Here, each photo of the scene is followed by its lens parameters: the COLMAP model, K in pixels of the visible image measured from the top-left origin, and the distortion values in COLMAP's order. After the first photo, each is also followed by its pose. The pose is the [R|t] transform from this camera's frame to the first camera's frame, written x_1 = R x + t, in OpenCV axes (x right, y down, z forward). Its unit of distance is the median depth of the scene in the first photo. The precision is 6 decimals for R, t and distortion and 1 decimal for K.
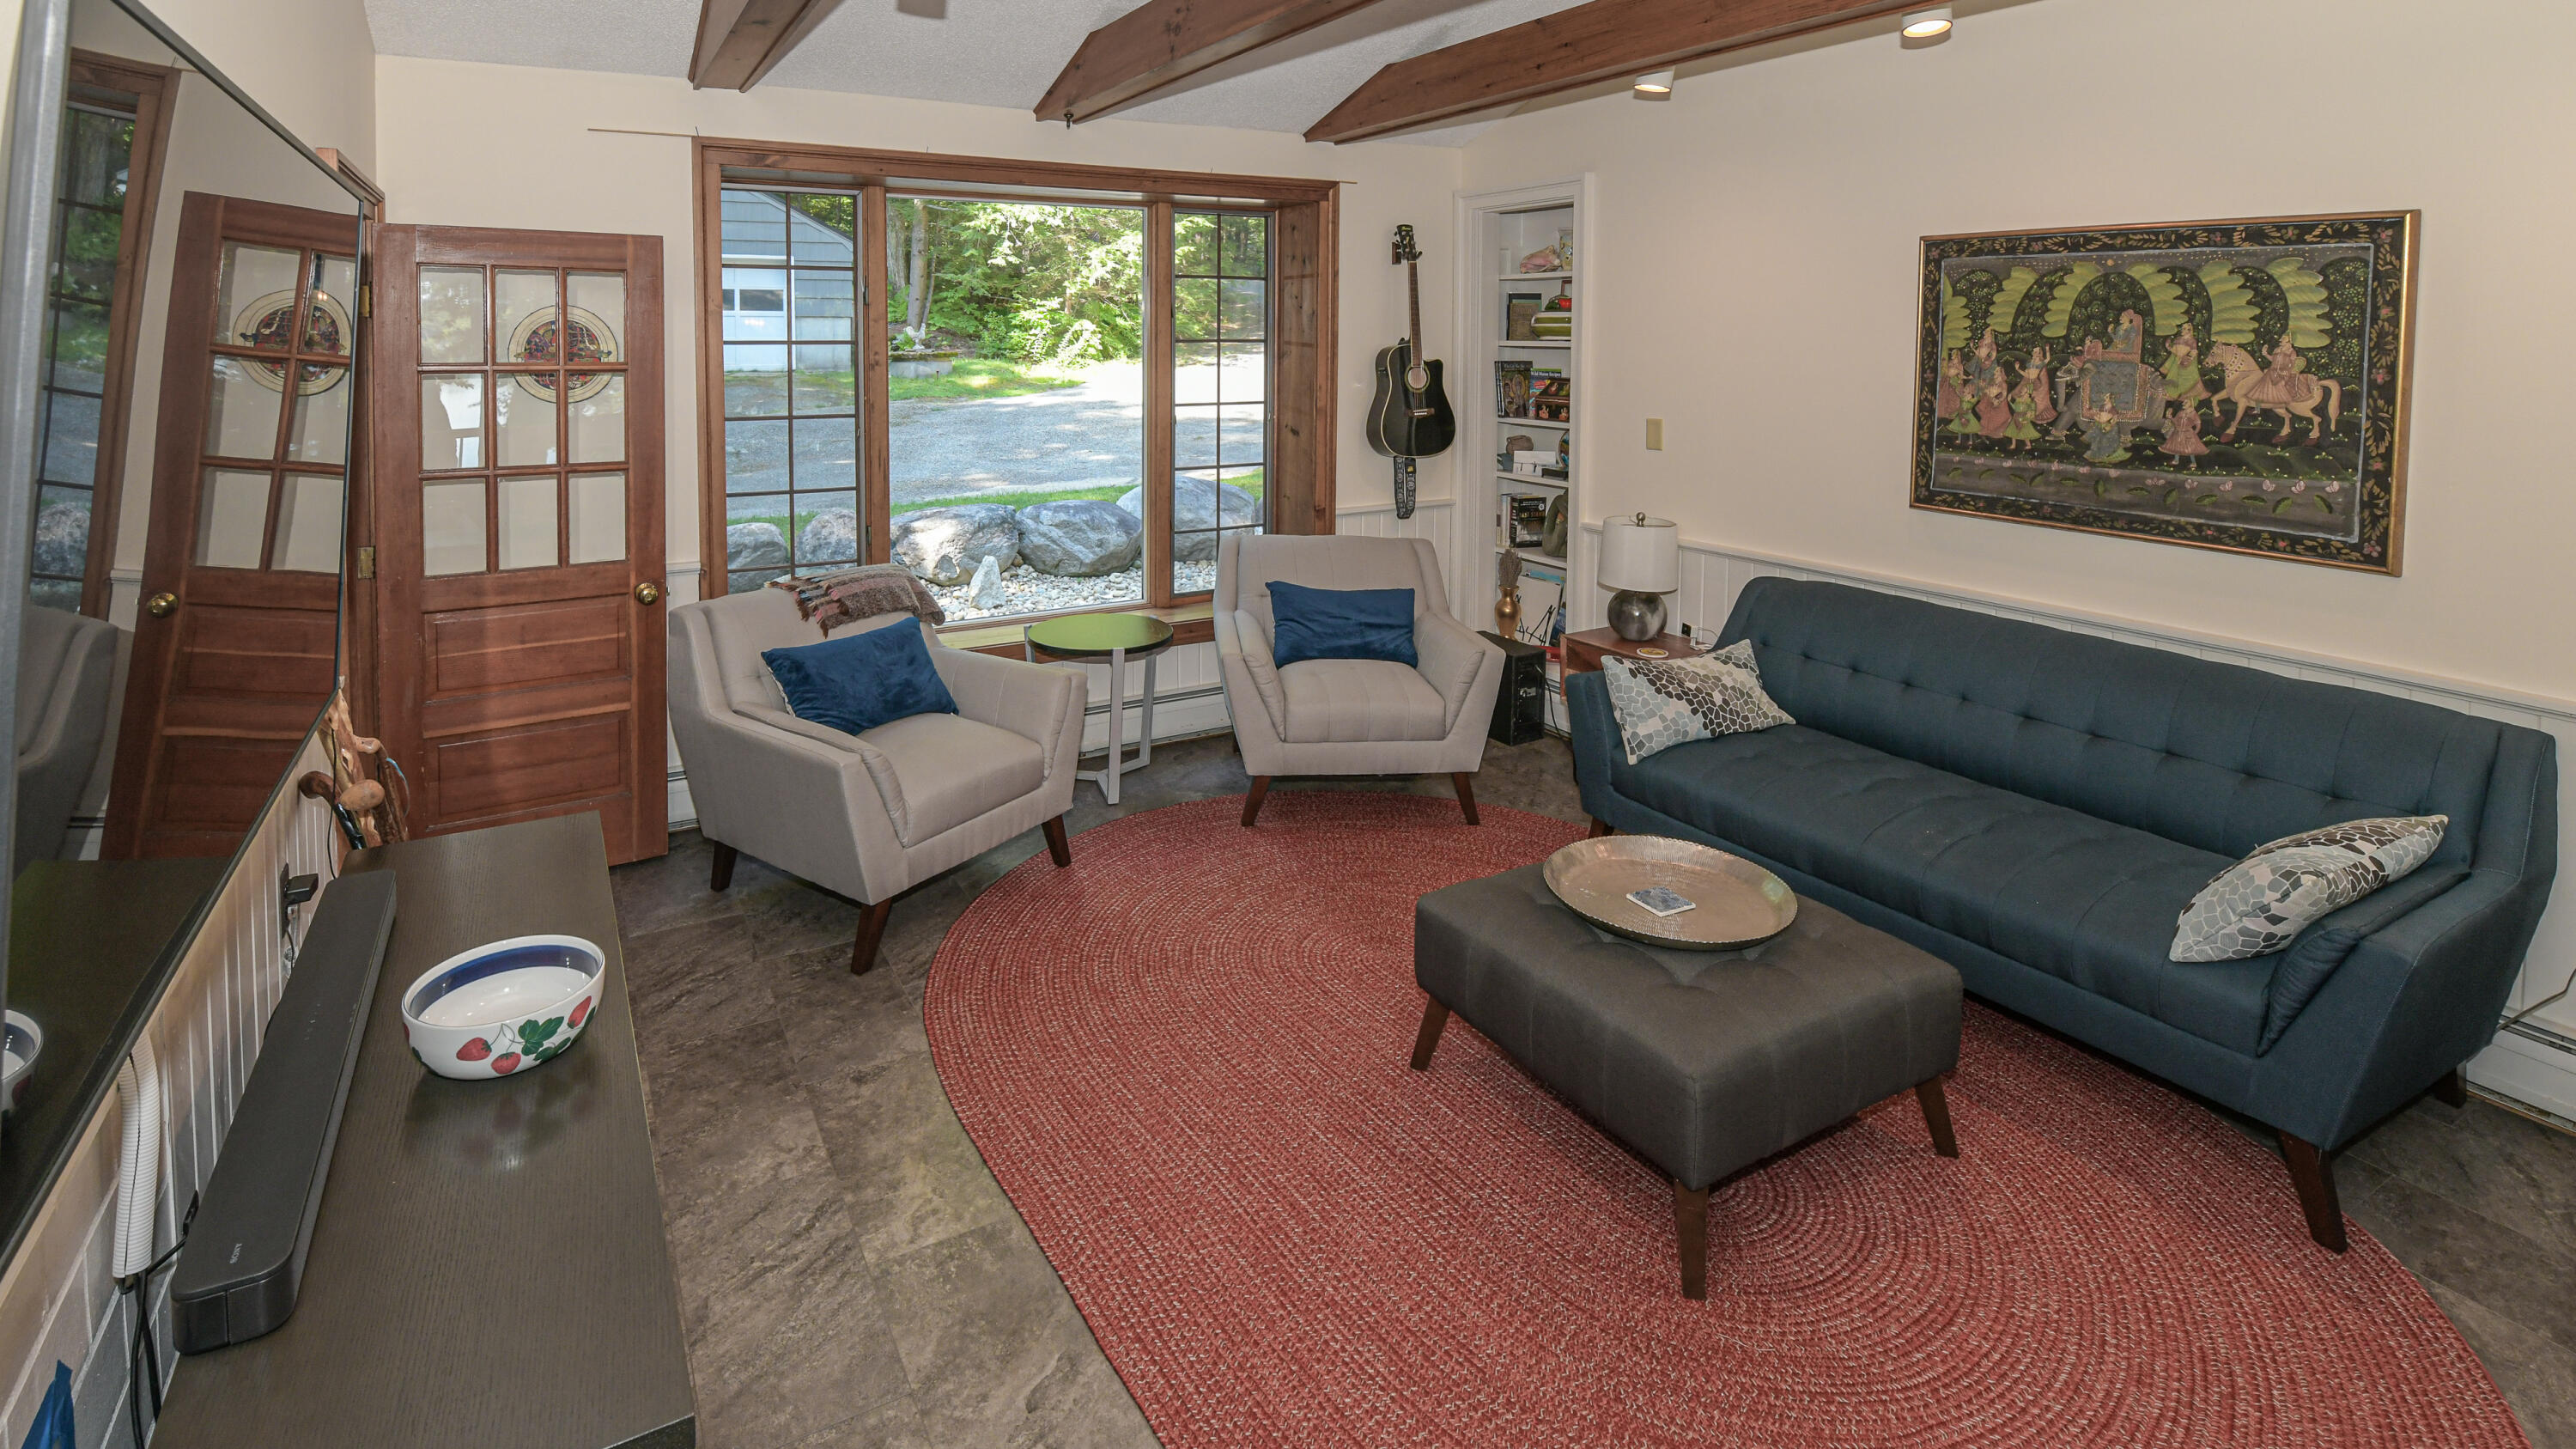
lens RADIAL K [[1167.0, 0, 1281.7], [0, 1167.0, 725.5], [0, 0, 1]] dist [-0.000212, -0.000060]
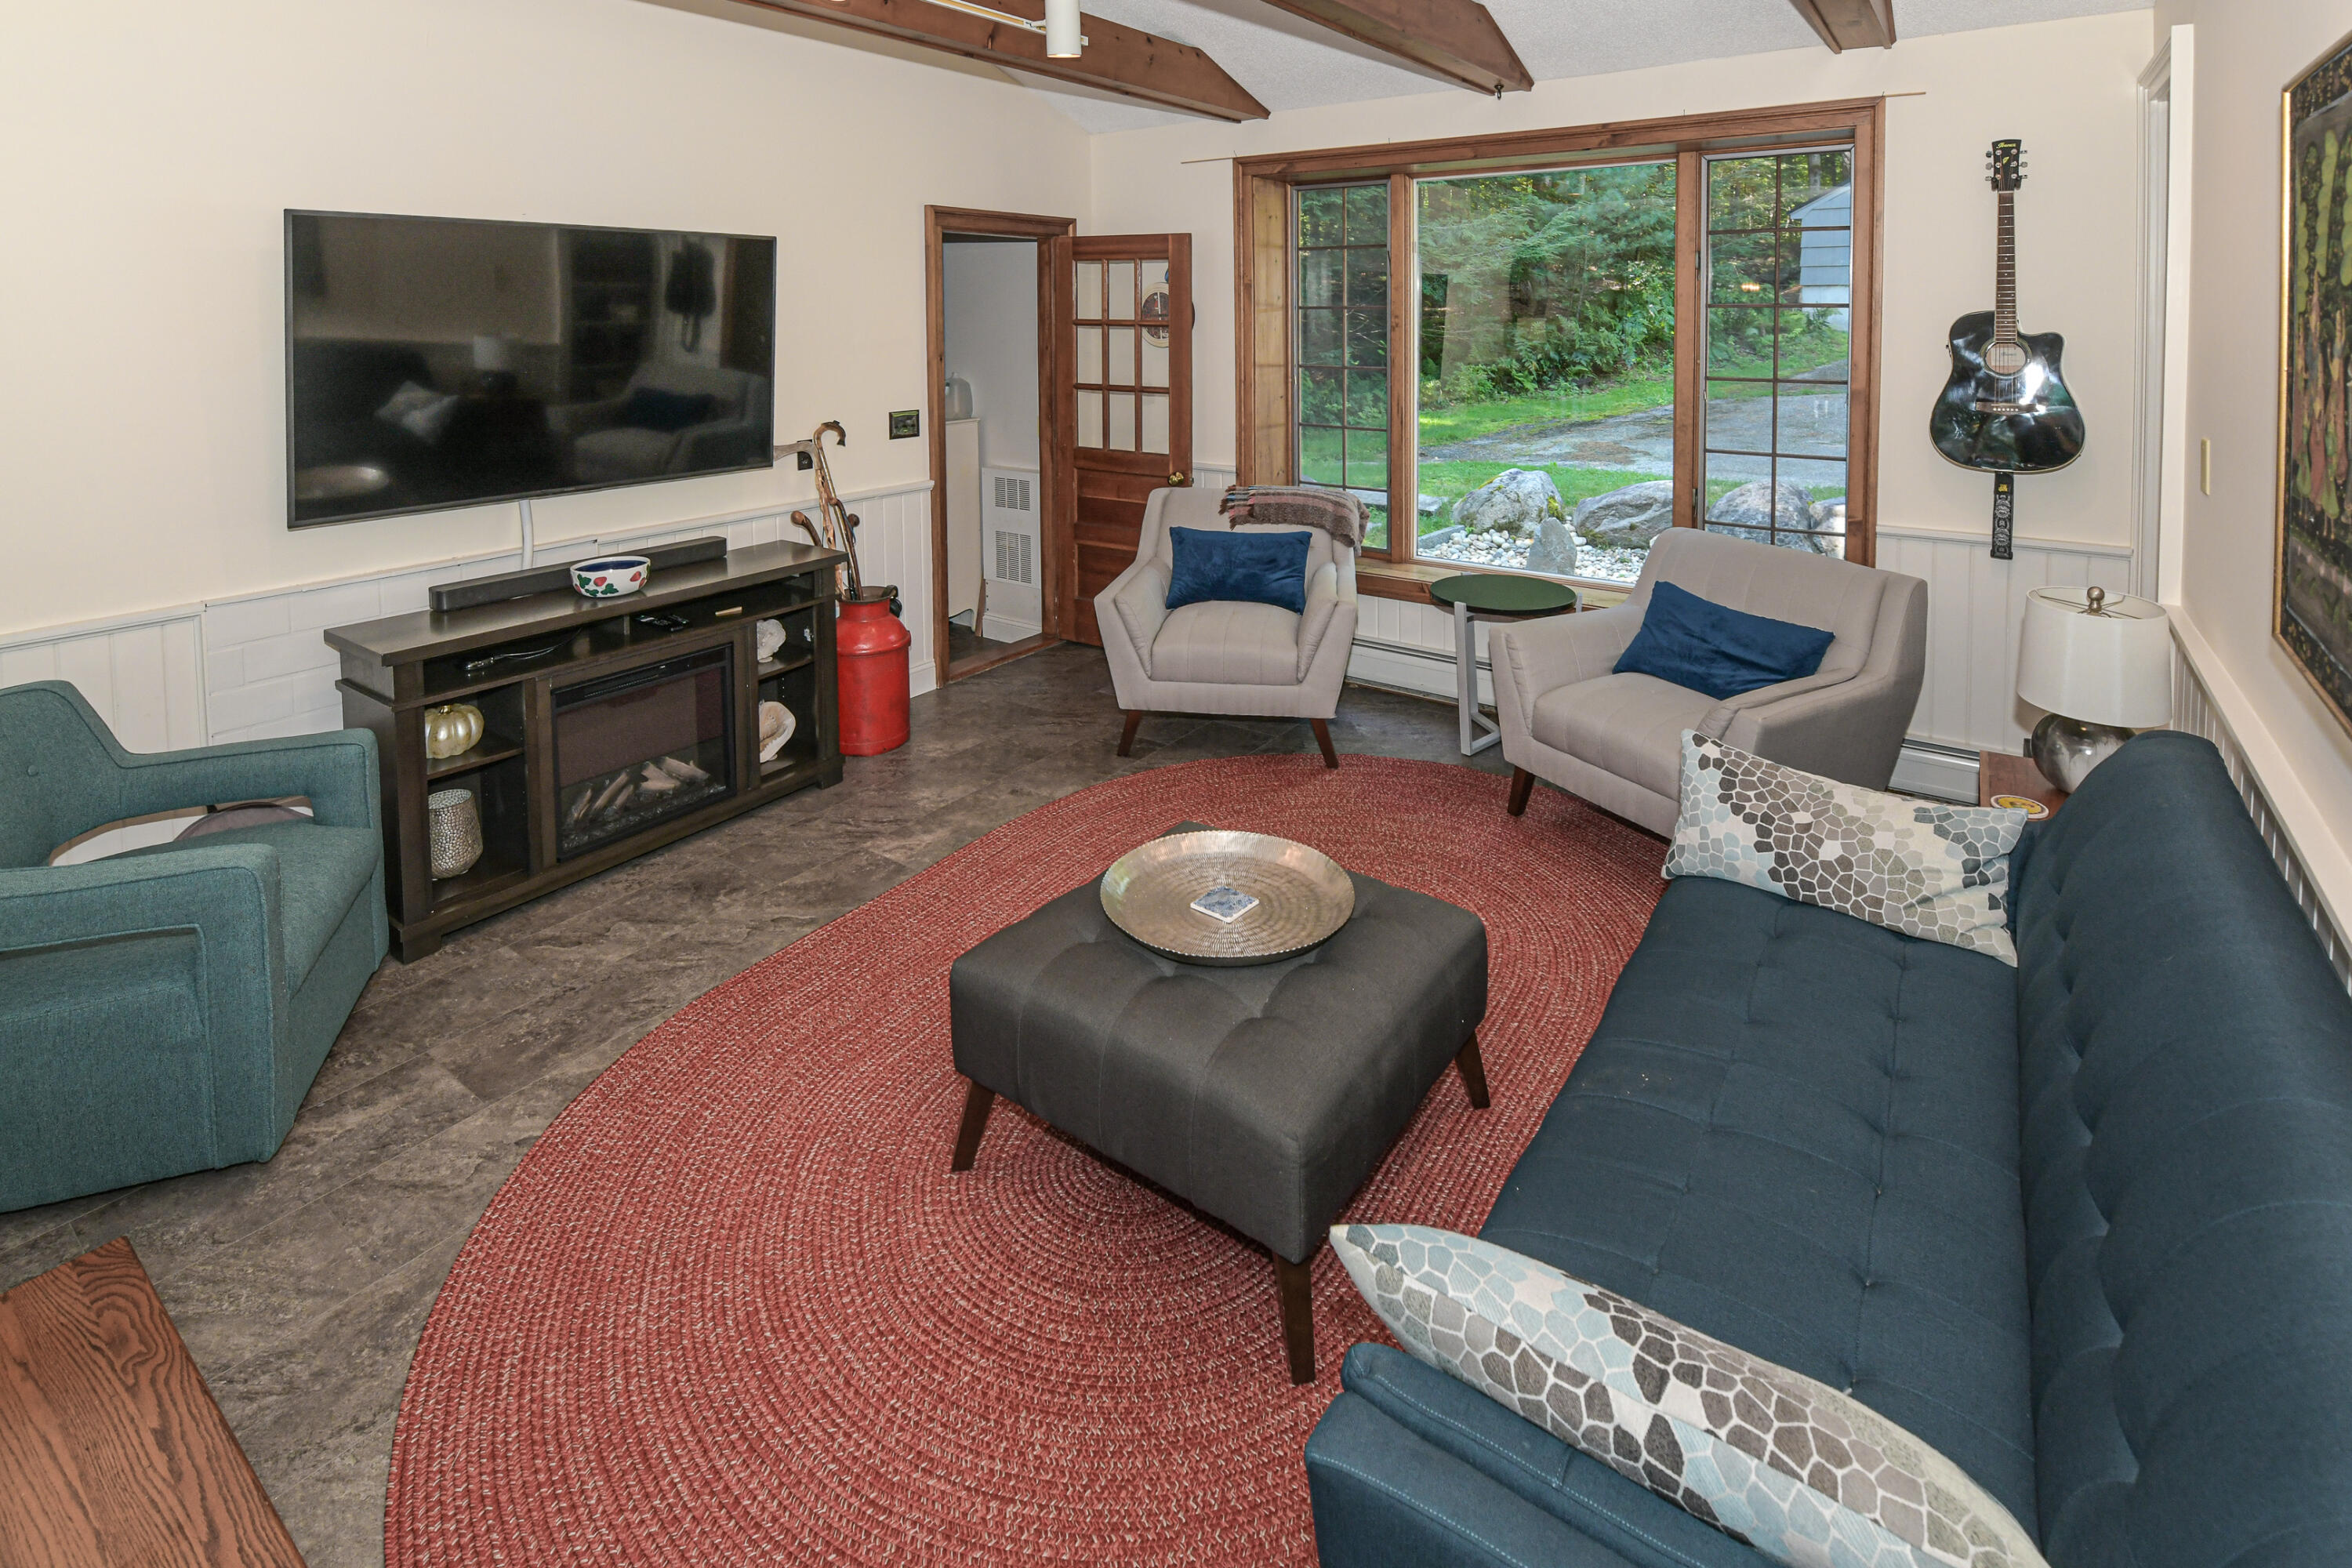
lens RADIAL K [[1118.6, 0, 1171.9], [0, 1118.6, 721.8], [0, 0, 1]] dist [0.001226, 0.000280]
pose [[0.406208, 0.317358, -0.856901, 0.757153], [-0.287648, 0.934489, 0.209736, -0.119847], [0.867326, 0.161289, 0.470884, 0.374156]]
